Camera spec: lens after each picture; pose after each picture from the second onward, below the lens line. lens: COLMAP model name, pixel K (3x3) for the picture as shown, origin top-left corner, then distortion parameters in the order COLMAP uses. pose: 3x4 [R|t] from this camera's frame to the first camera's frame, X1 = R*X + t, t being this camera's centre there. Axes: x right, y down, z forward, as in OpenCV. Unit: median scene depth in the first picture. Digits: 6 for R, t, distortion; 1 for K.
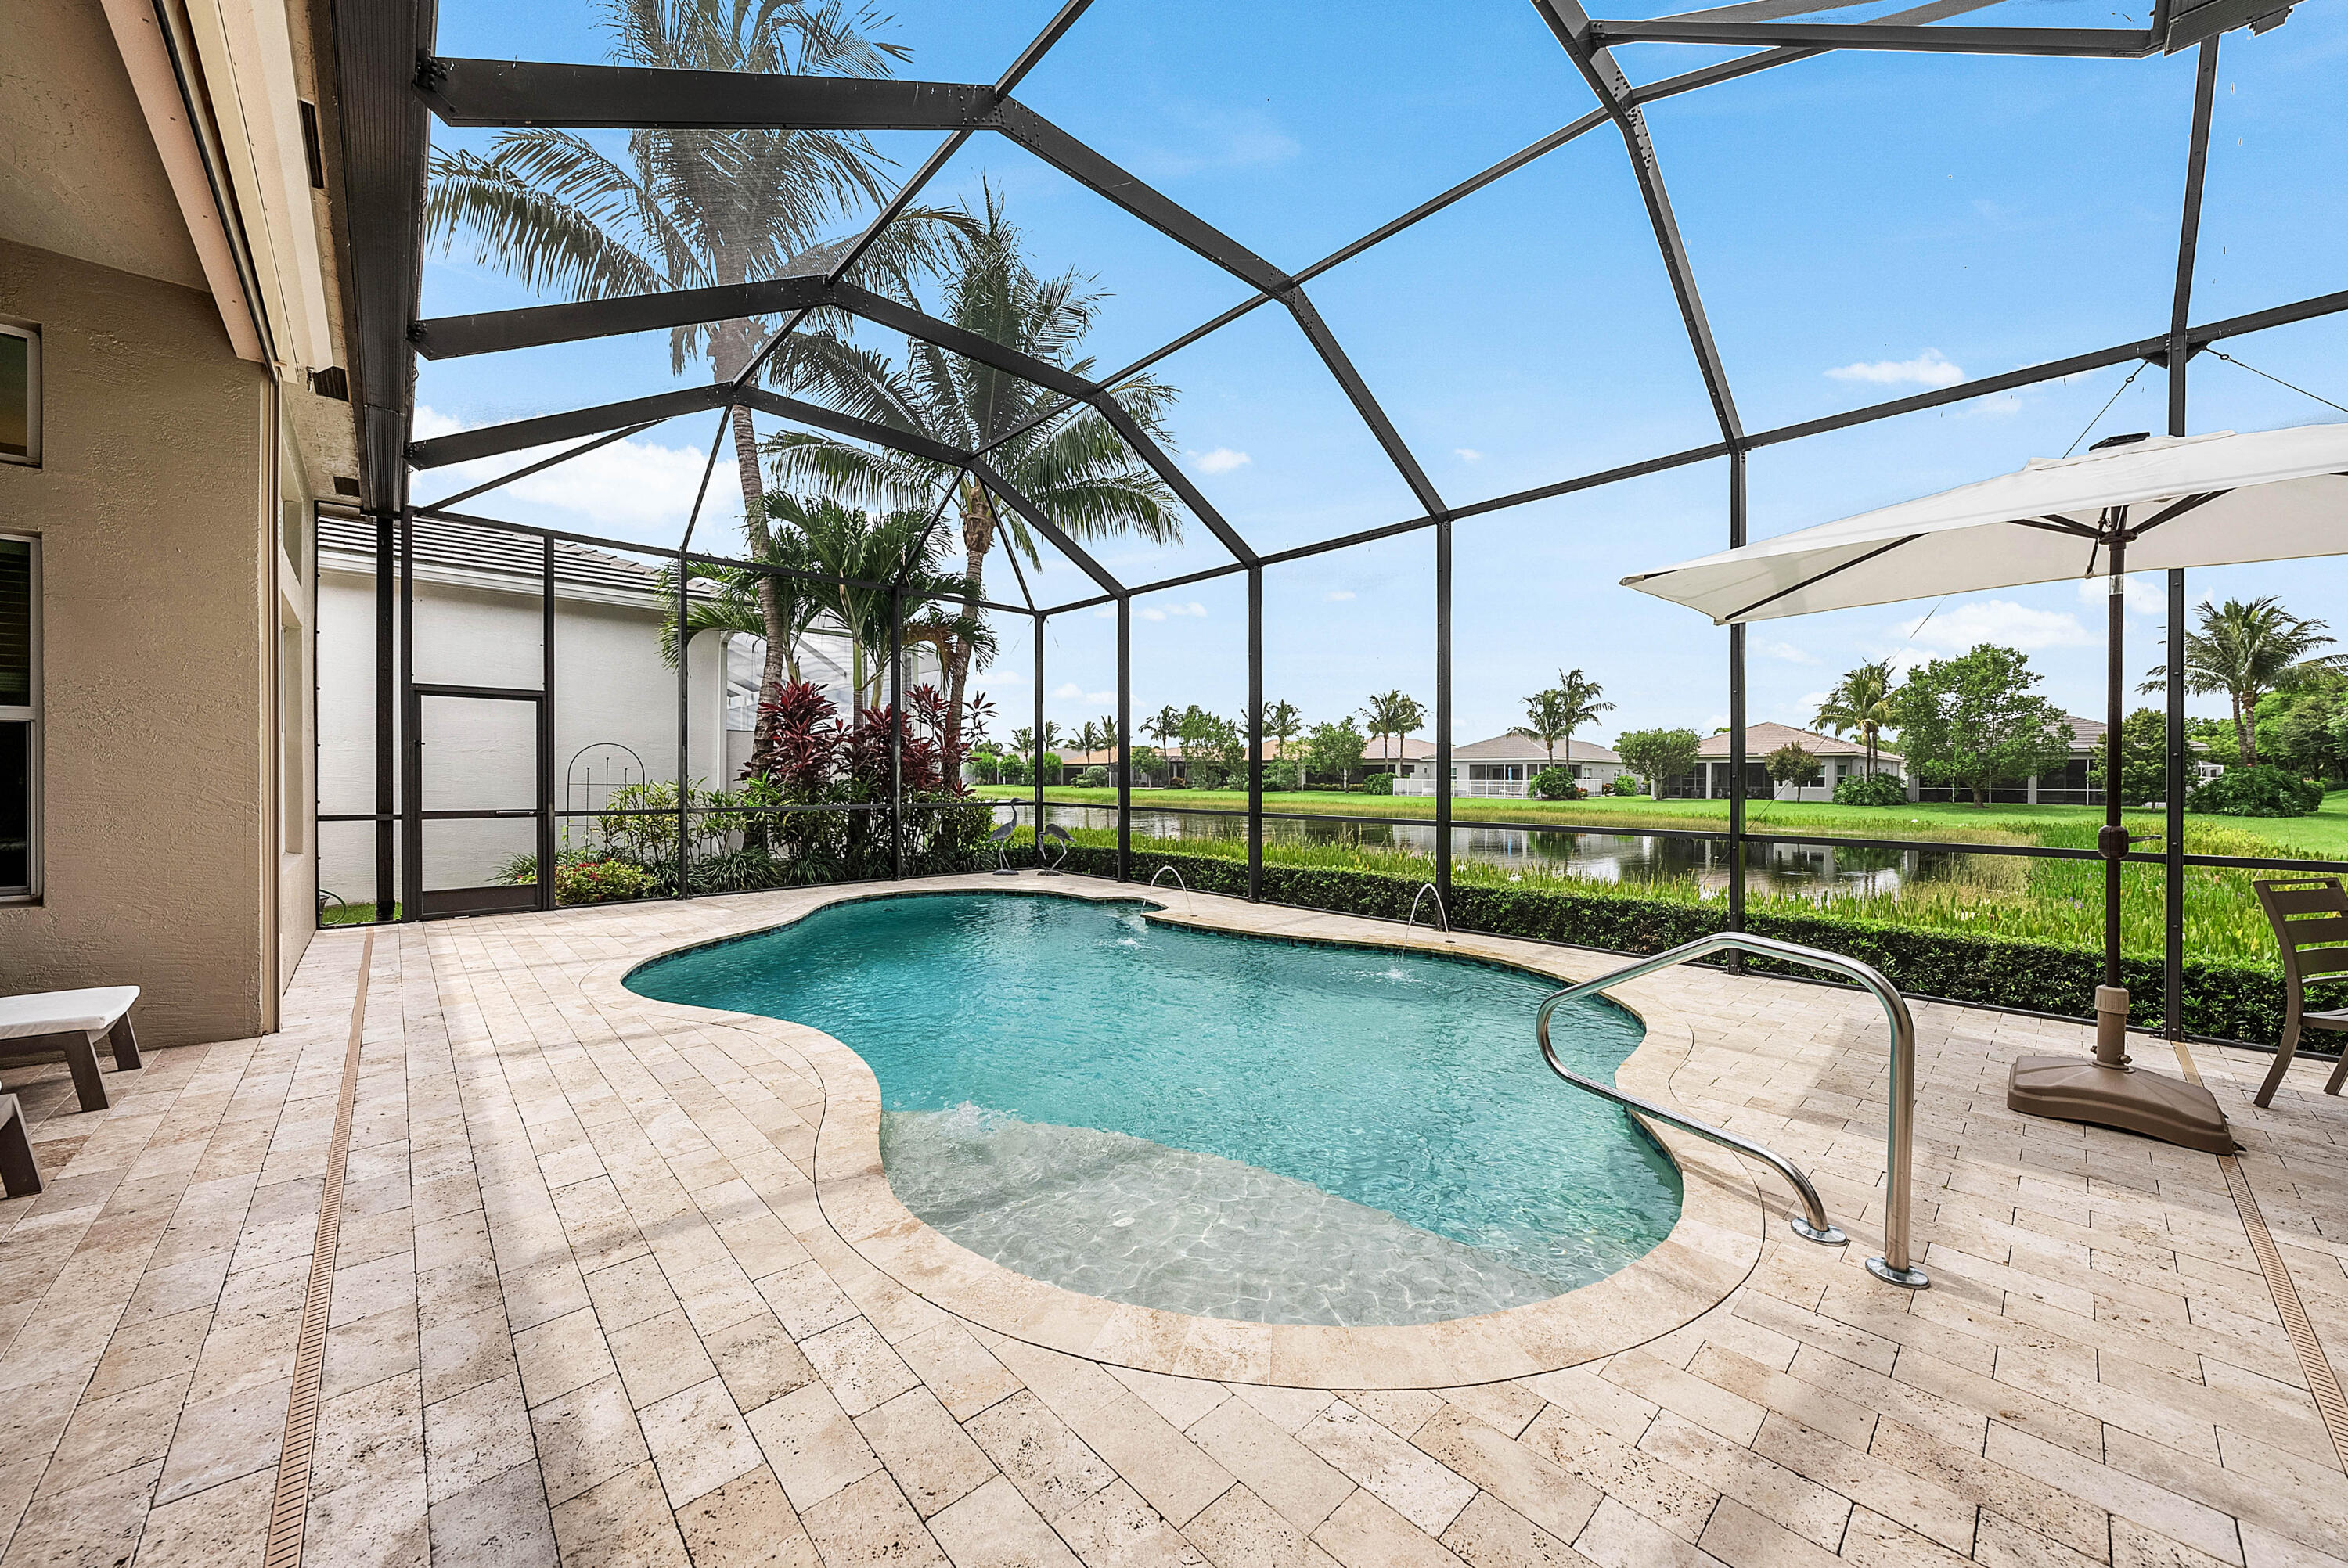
lens RADIAL K [[842.1, 0, 1174.0], [0, 842.1, 784.0], [0, 0, 1]] dist [-0.005358, -0.000376]
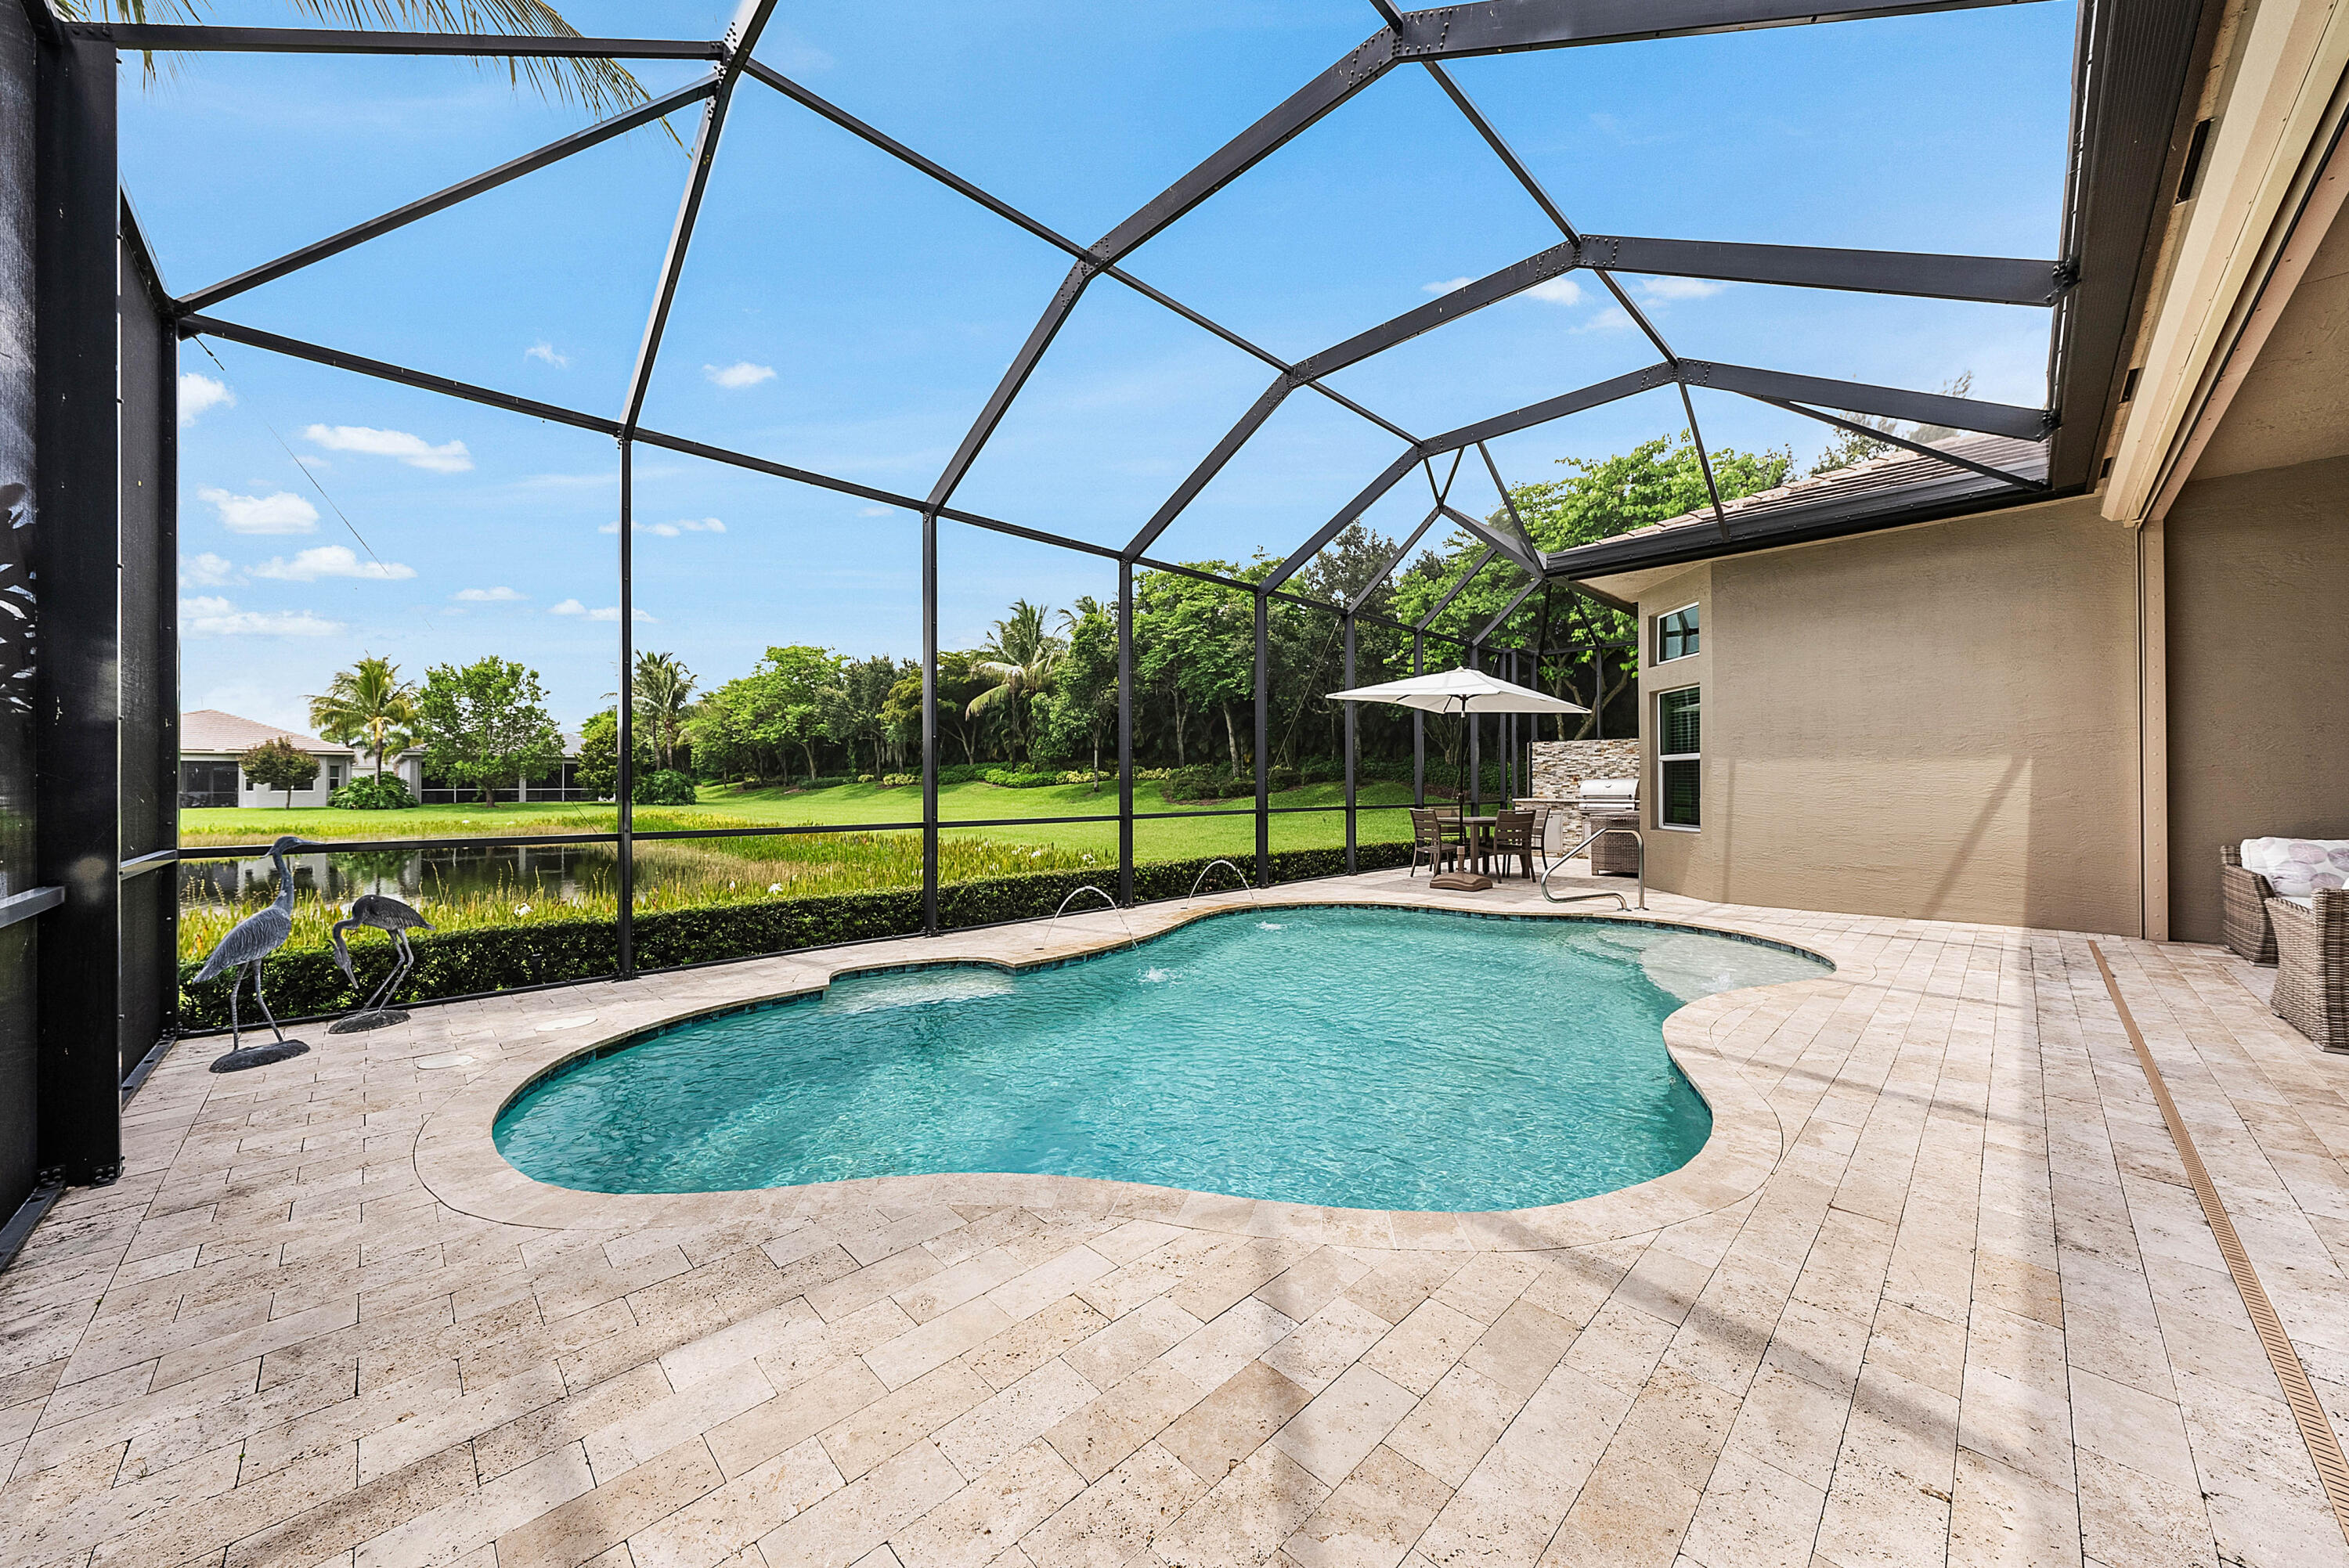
lens RADIAL K [[834.4, 0, 1170.8], [0, 834.4, 776.6], [0, 0, 1]] dist [-0.002693, -0.000030]
pose [[-0.028577, 0.001878, 0.999590, -0.126726], [0.009098, 0.999957, -0.001618, -0.001110], [-0.999550, 0.009048, -0.028593, 0.144225]]
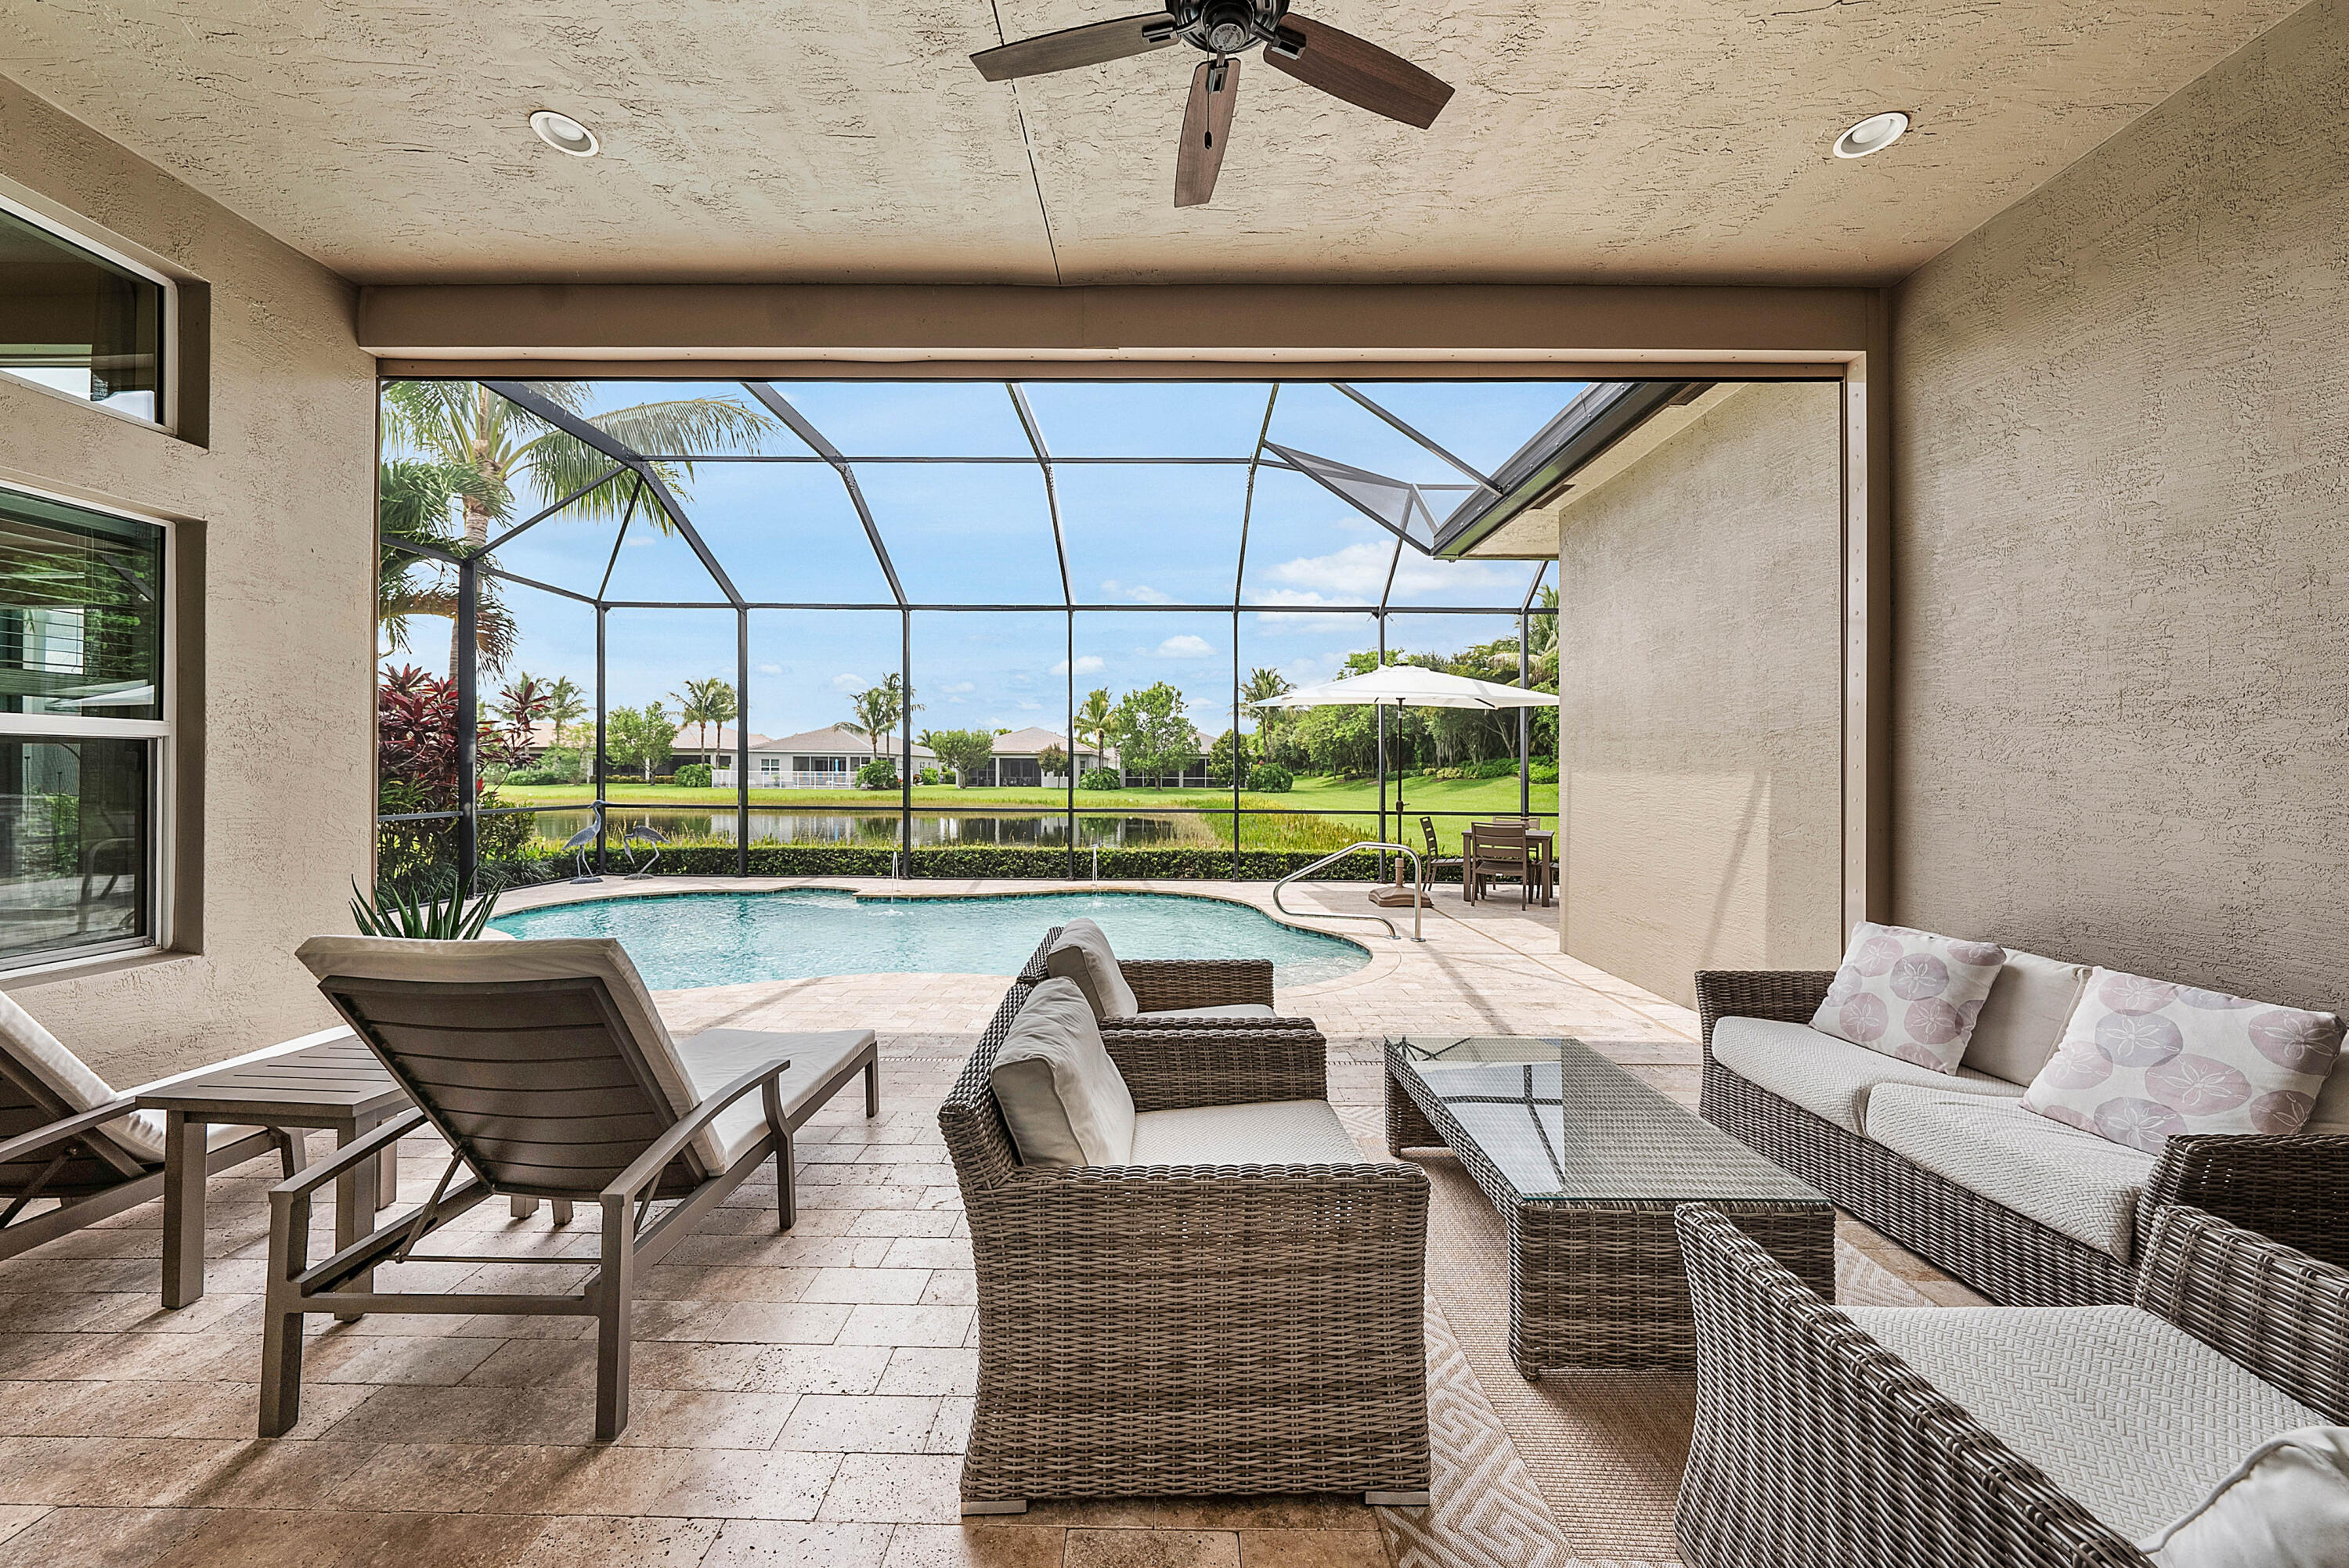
lens RADIAL K [[830.0, 0, 1161.3], [0, 830.0, 771.0], [0, 0, 1]] dist [-0.000877, -0.000097]
pose [[0.689644, -0.000180, 0.724149, -0.100630], [0.001983, 0.999997, -0.001640, -0.003548], [-0.724146, 0.002567, 0.689642, -0.024682]]
